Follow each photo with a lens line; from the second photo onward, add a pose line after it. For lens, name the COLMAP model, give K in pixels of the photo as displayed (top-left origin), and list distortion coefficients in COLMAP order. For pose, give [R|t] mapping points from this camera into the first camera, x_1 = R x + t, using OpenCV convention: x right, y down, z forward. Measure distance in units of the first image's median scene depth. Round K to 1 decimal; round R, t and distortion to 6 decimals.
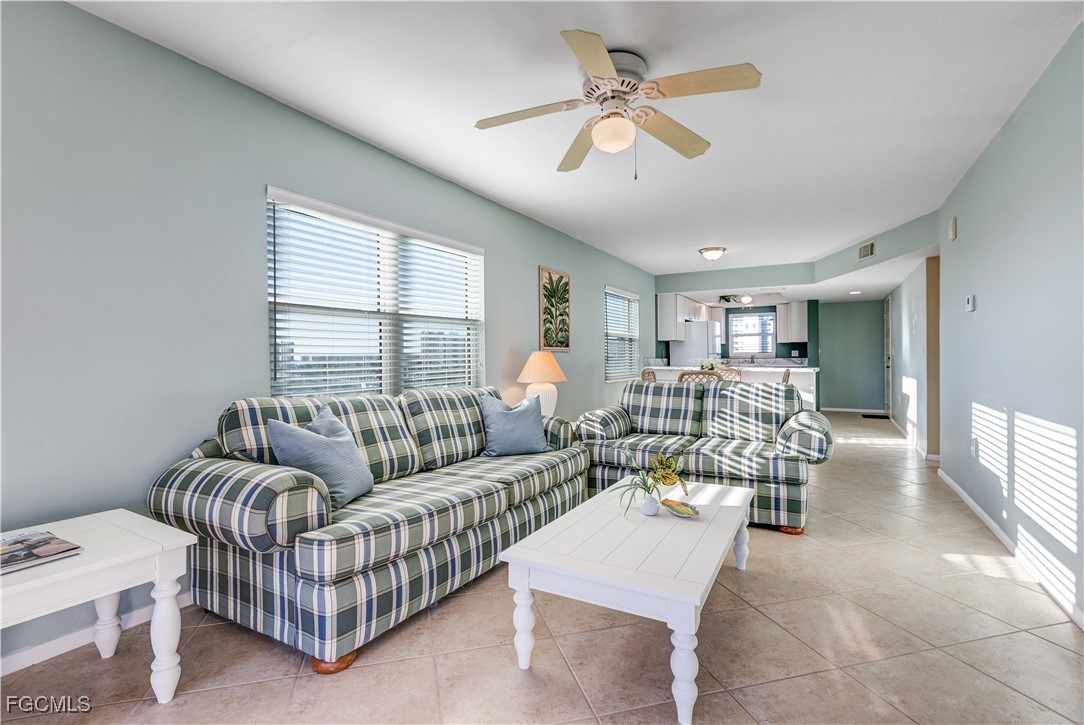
lens RADIAL K [[493.7, 0, 548.4], [0, 493.7, 362.4], [0, 0, 1]] dist [0.000637, 0.000440]
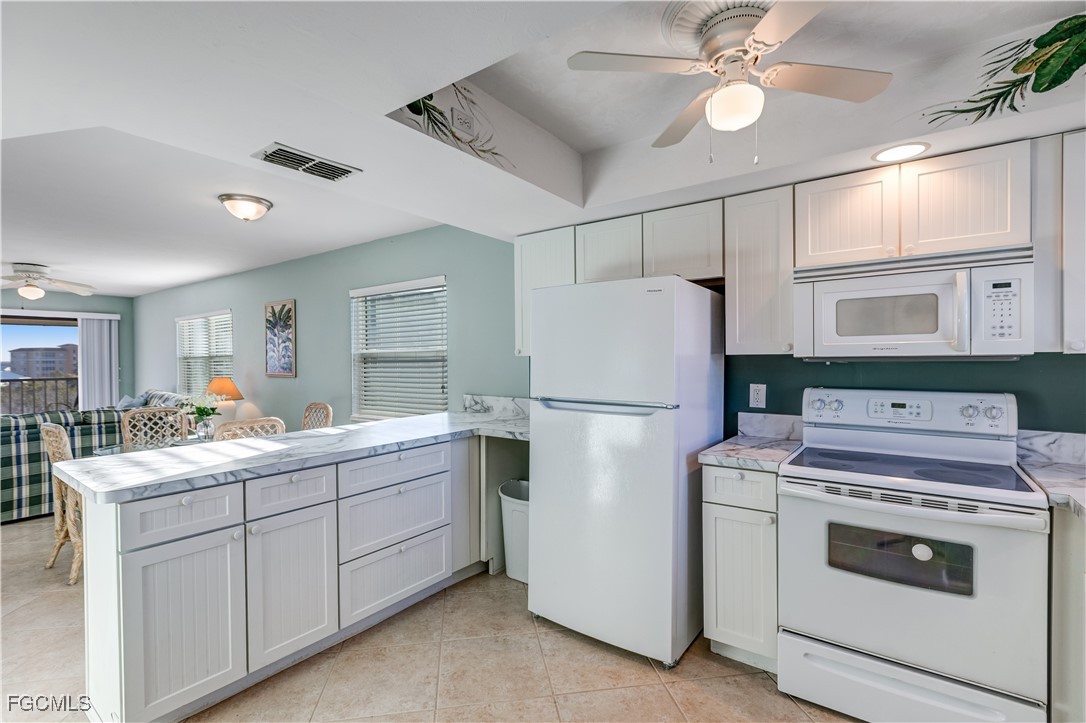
lens RADIAL K [[494.6, 0, 540.3], [0, 494.6, 362.5], [0, 0, 1]] dist [0.000637, 0.000440]
pose [[-0.114386, 0.012435, -0.993359, 0.898943], [-0.005726, 0.999897, 0.013176, -0.062661], [0.993420, 0.007195, -0.114303, 1.487463]]
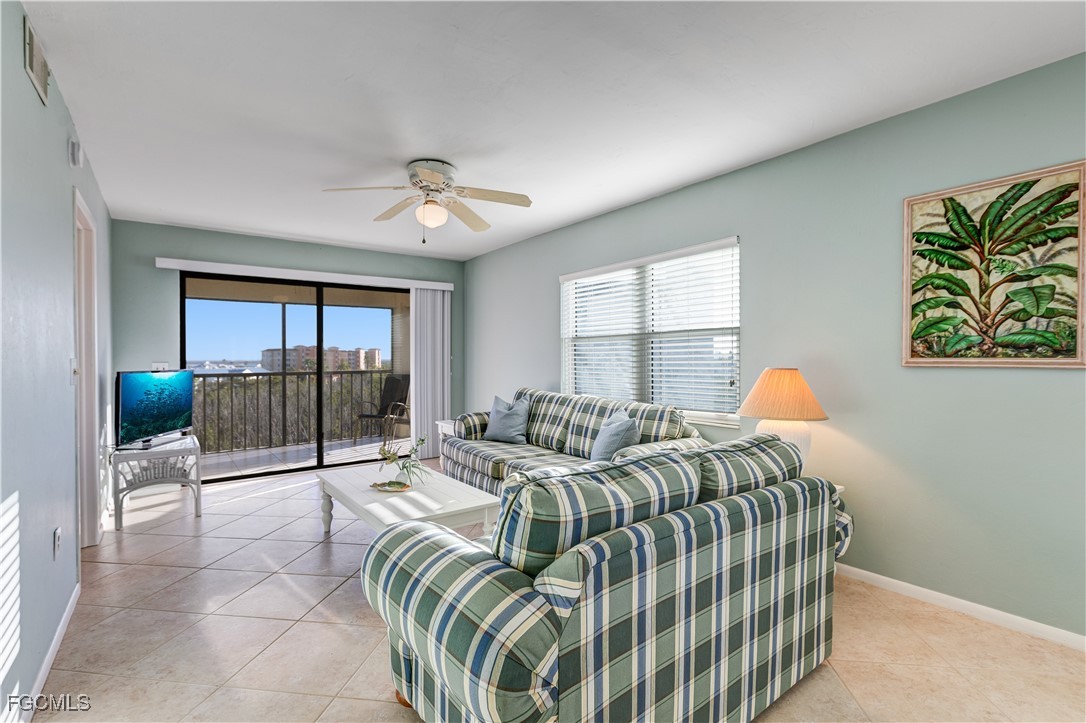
lens RADIAL K [[494.6, 0, 548.7], [0, 494.6, 364.2], [0, 0, 1]] dist [0.000637, 0.000440]
pose [[-0.394506, 0.019343, -0.918690, 0.500659], [-0.001918, 0.999759, 0.021874, -0.029909], [0.918891, 0.010392, -0.394374, 0.721875]]
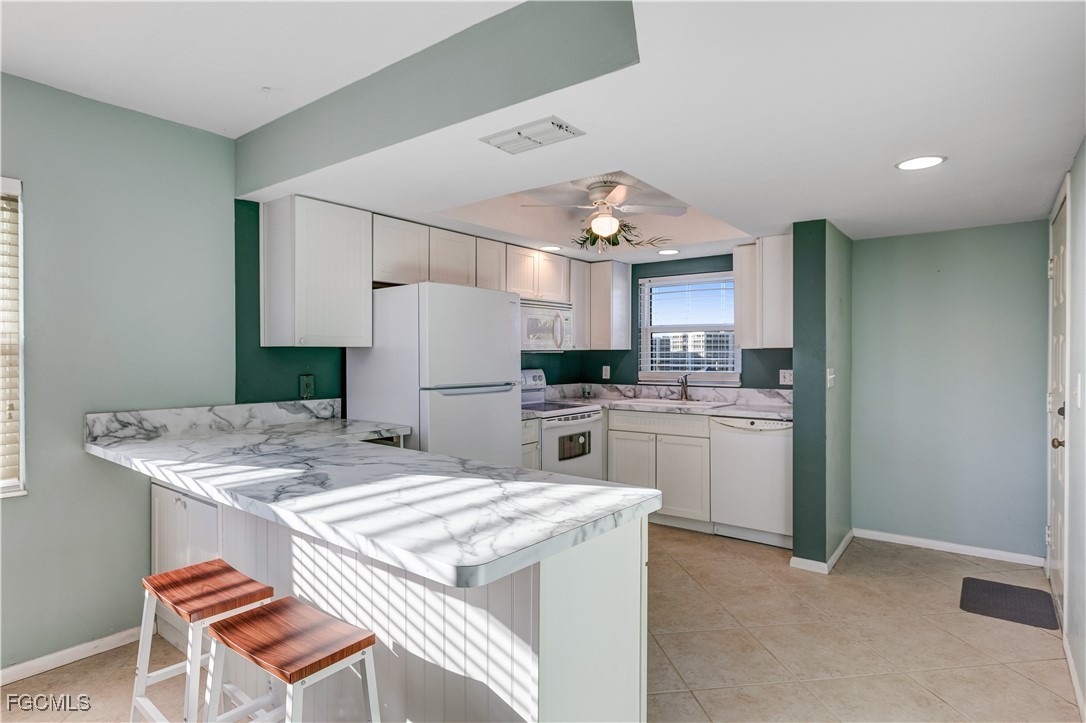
lens RADIAL K [[589.5, 0, 541.1], [0, 589.5, 363.1], [0, 0, 1]] dist [-0.003526, -0.000710]
pose [[0.991126, 0.004434, -0.132848, 0.625133], [-0.003898, 0.999983, 0.004289, -0.050371], [0.132865, -0.003733, 0.991127, 0.890890]]
